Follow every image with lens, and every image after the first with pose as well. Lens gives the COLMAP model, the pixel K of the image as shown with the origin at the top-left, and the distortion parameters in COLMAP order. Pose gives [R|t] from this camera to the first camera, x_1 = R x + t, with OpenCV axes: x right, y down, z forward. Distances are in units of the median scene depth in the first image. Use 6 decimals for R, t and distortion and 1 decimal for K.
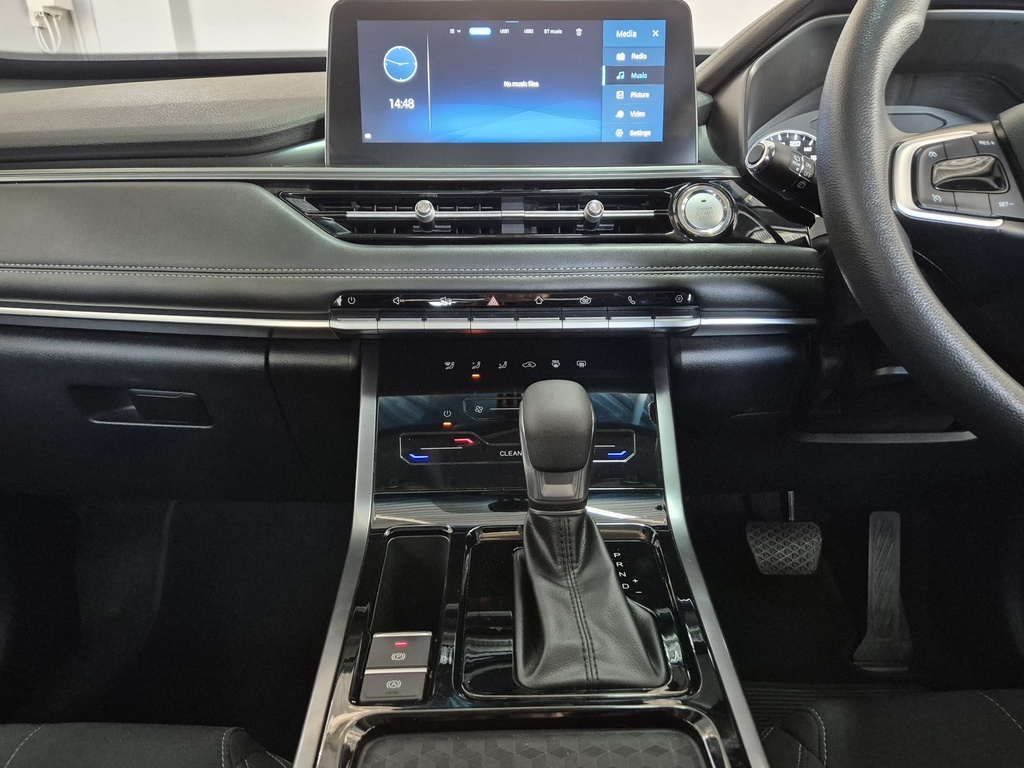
lens RADIAL K [[780.0, 0, 512.0], [0, 780.0, 384.0], [0, 0, 1]] dist [0.063929, -0.079584]
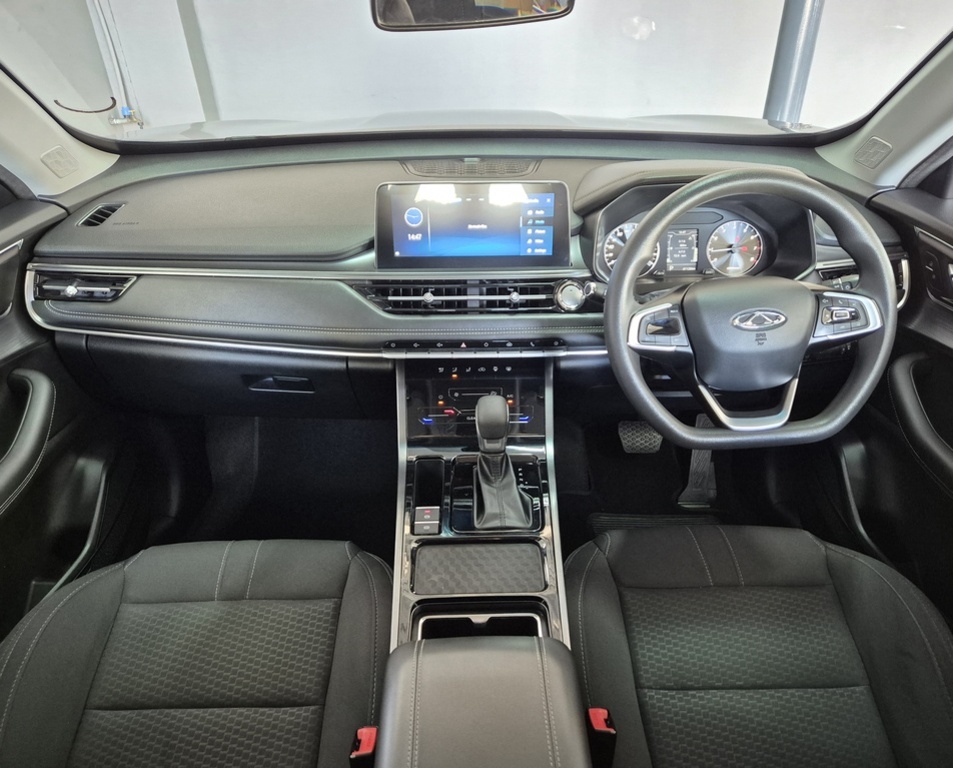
lens RADIAL K [[727.4, 0, 479.5], [0, 727.4, 402.3], [0, 0, 1]] dist [0.040583, -0.040601]
pose [[1.000000, 0.000509, 0.000572, 0.016078], [-0.000628, 0.972648, 0.232284, -0.391919], [-0.000438, -0.232284, 0.972648, -0.841933]]
